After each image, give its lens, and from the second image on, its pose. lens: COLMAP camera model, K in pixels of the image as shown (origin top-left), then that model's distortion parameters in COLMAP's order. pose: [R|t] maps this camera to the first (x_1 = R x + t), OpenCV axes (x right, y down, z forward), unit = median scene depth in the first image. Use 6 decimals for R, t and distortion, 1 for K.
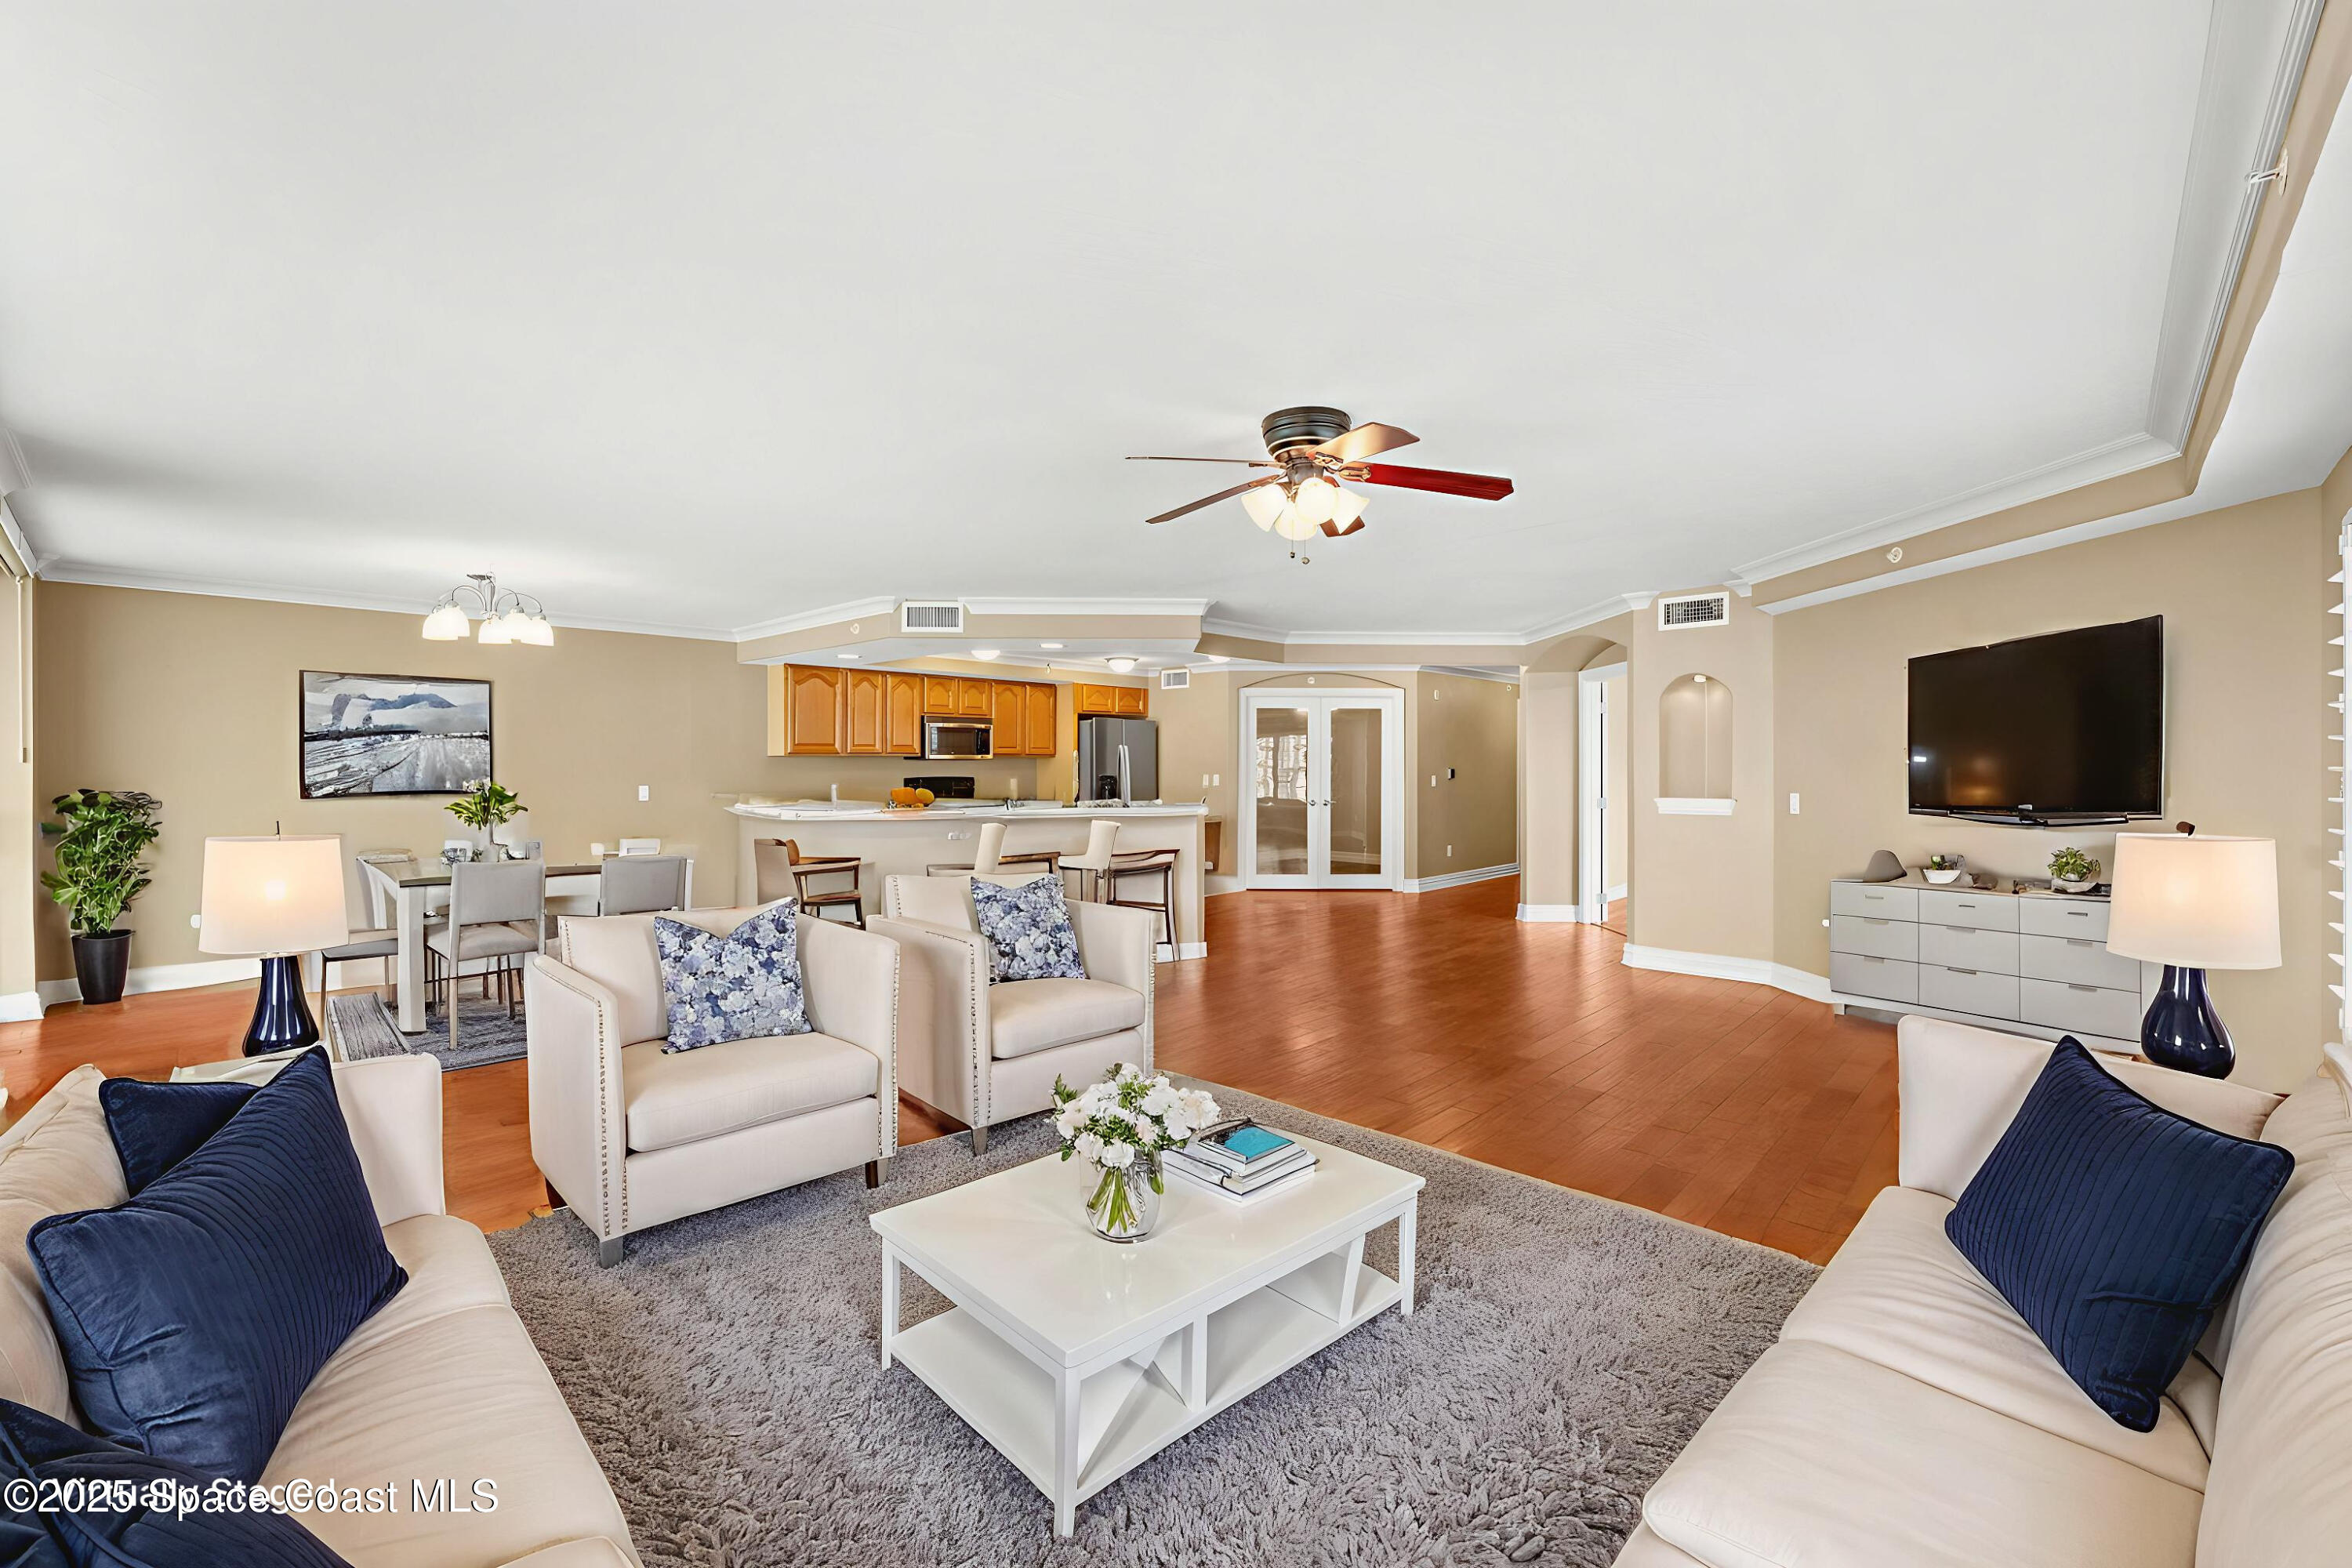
lens RADIAL K [[929.4, 0, 1176.0], [0, 929.4, 784.0], [0, 0, 1]] dist [0.002086, 0.000598]
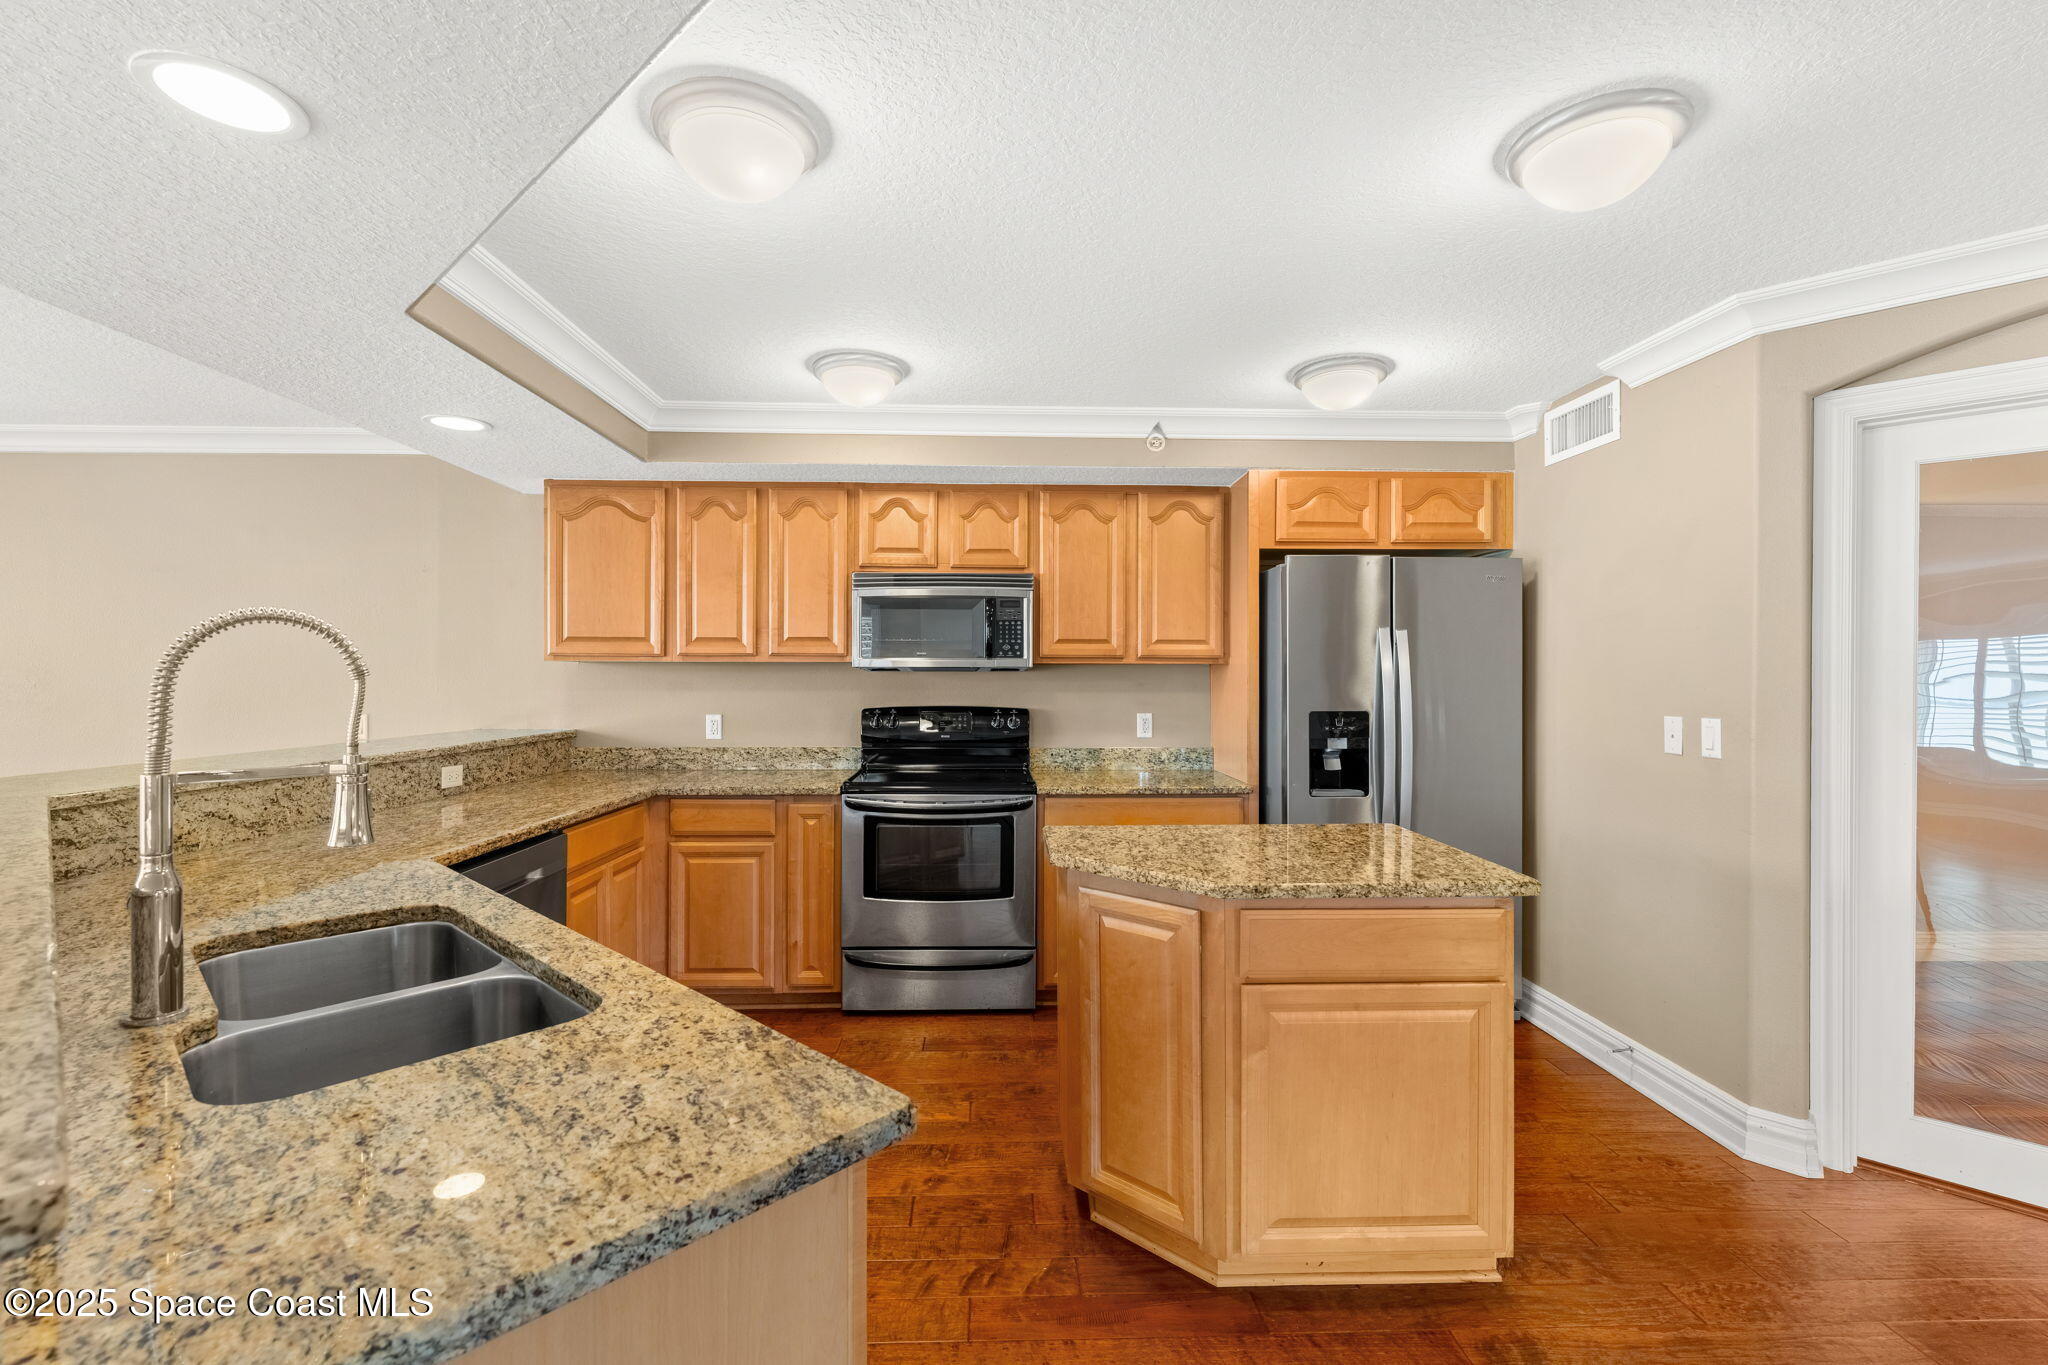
lens RADIAL K [[816.0, 0, 1024.0], [0, 816.0, 682.5], [0, 0, 1]] dist [-0.037531, 0.000110]
pose [[0.717043, 0.005114, -0.697010, 0.061971], [-0.012761, 0.999902, -0.005792, -0.016835], [0.696912, 0.013048, 0.717038, 0.701418]]
